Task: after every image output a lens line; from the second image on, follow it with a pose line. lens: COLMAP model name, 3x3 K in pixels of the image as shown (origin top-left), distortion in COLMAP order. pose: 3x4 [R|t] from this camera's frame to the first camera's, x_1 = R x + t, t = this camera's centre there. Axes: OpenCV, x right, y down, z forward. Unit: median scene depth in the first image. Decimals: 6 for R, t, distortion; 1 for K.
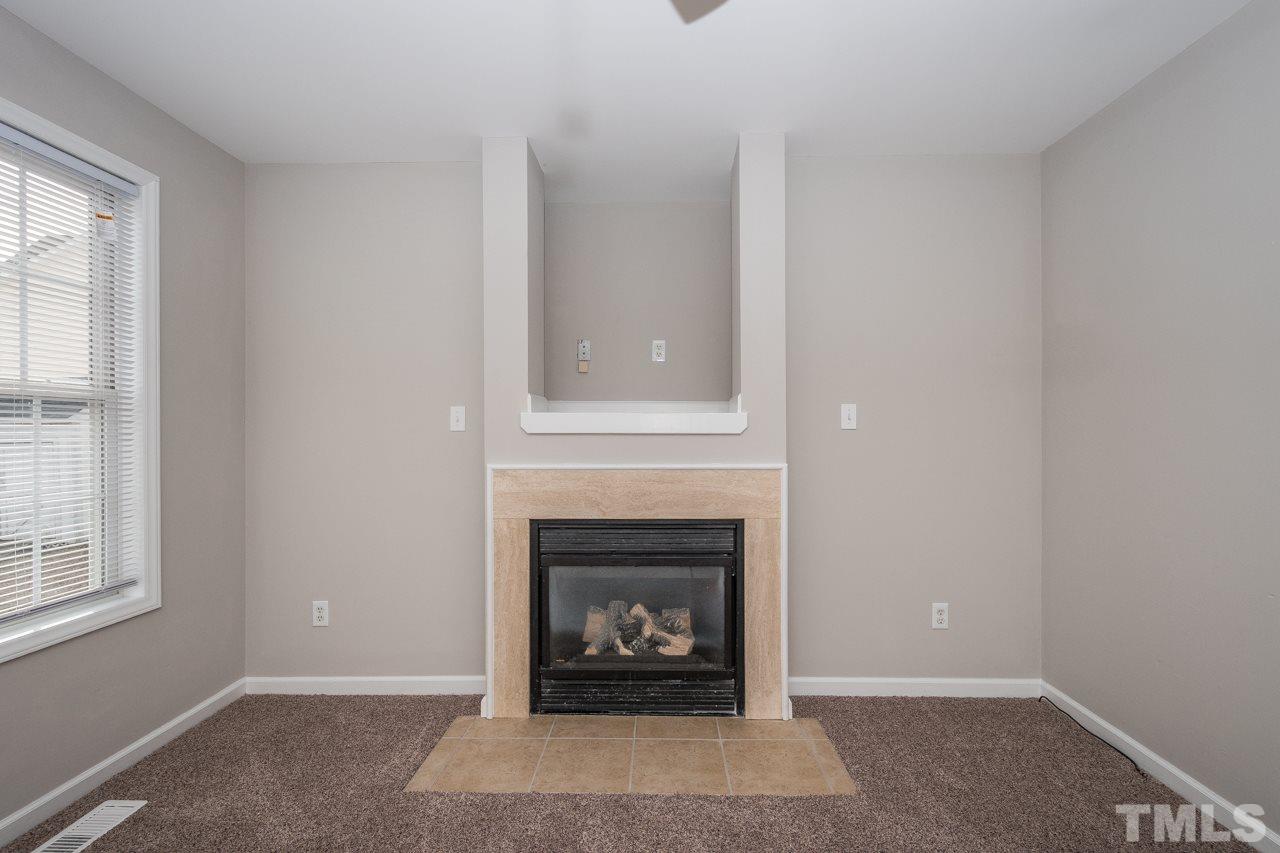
lens RADIAL K [[564.7, 0, 657.4], [0, 564.7, 429.0], [0, 0, 1]] dist [0.001837, -0.000047]
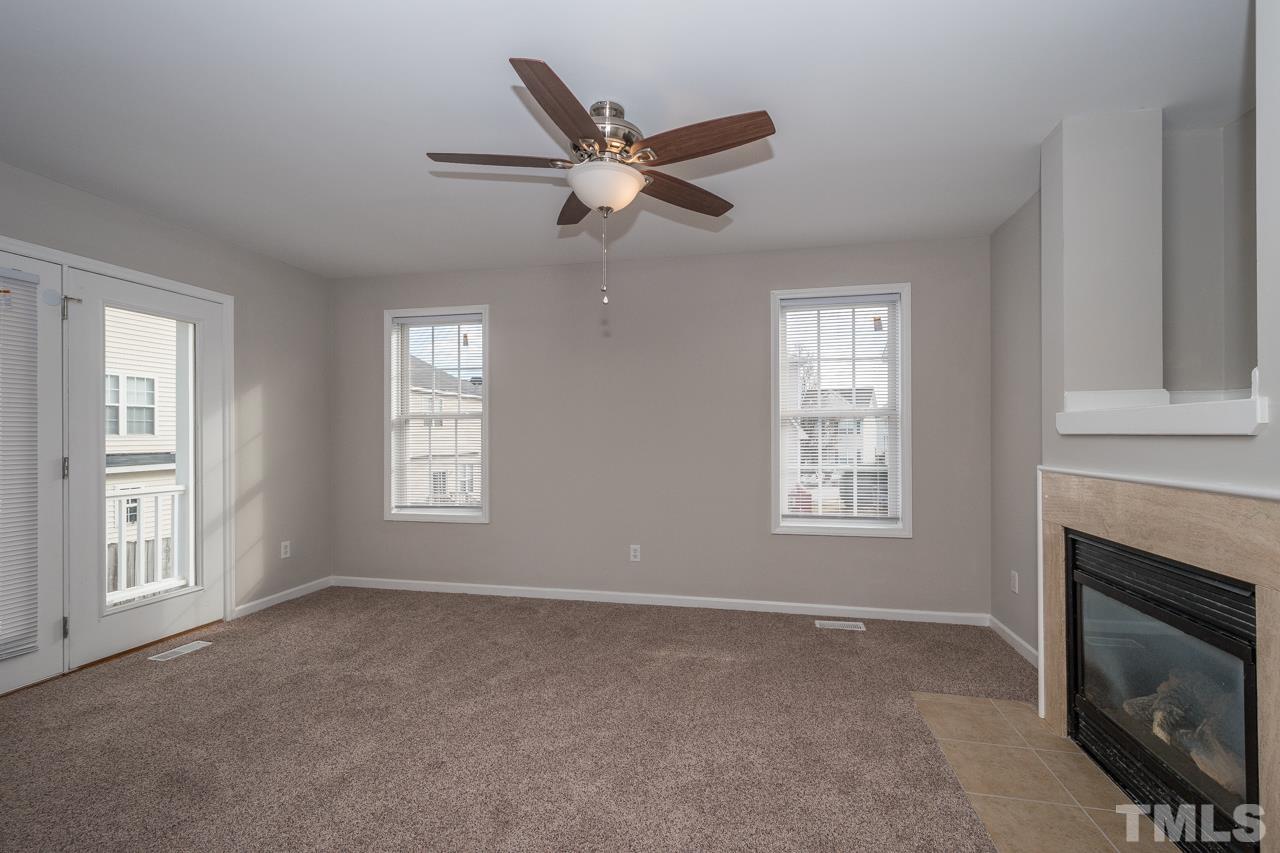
lens RADIAL K [[536.4, 0, 640.0], [0, 536.4, 426.5], [0, 0, 1]] dist [-0.044890, -0.000275]
pose [[-0.204054, -0.014582, -0.978851, 0.763607], [0.005848, 0.999853, -0.016114, 0.003959], [0.978942, -0.009013, -0.203939, 0.491381]]
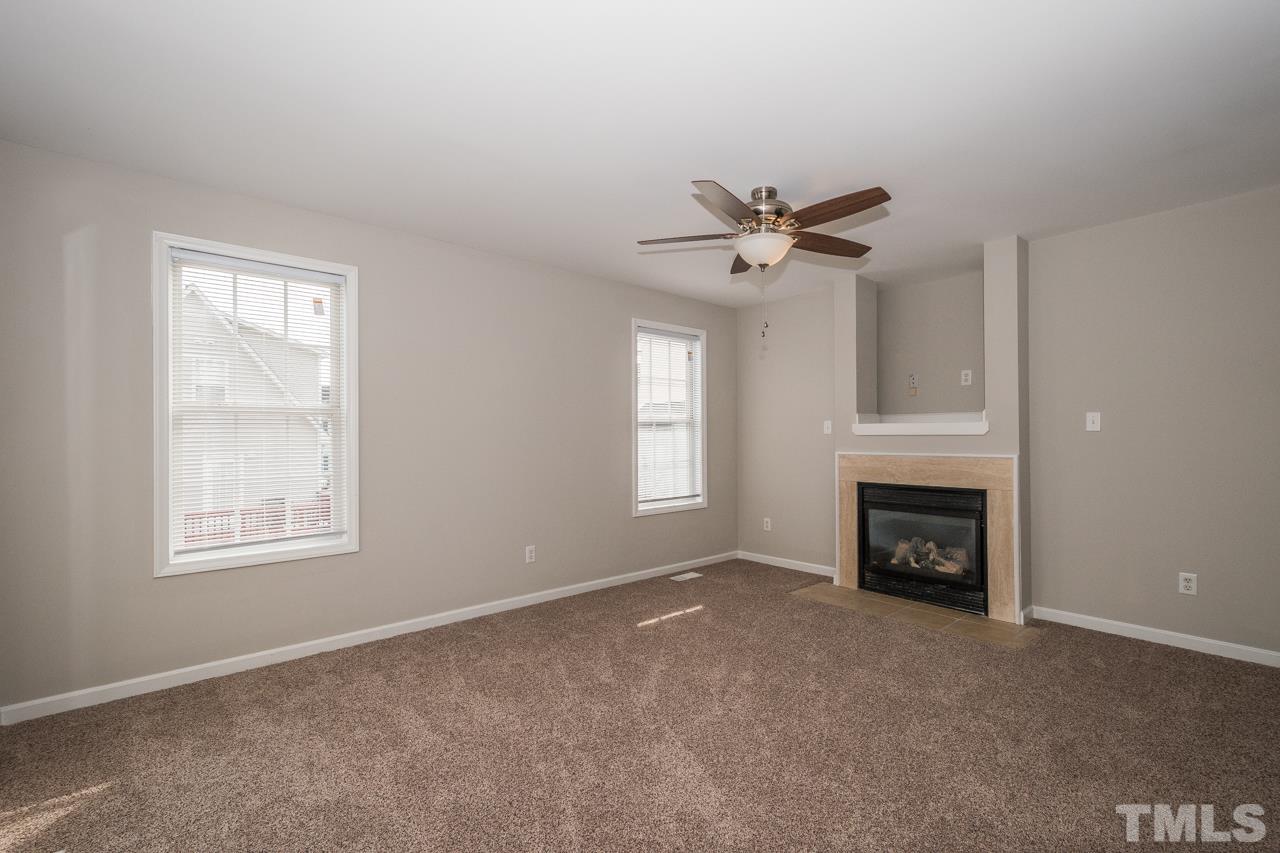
lens RADIAL K [[591.4, 0, 641.1], [0, 591.4, 451.4], [0, 0, 1]] dist [0.035515, -0.000092]
pose [[0.659777, 0.016476, -0.751281, 0.755475], [0.008584, 0.999529, 0.029459, -0.002712], [0.751413, -0.025885, 0.659325, -0.794316]]
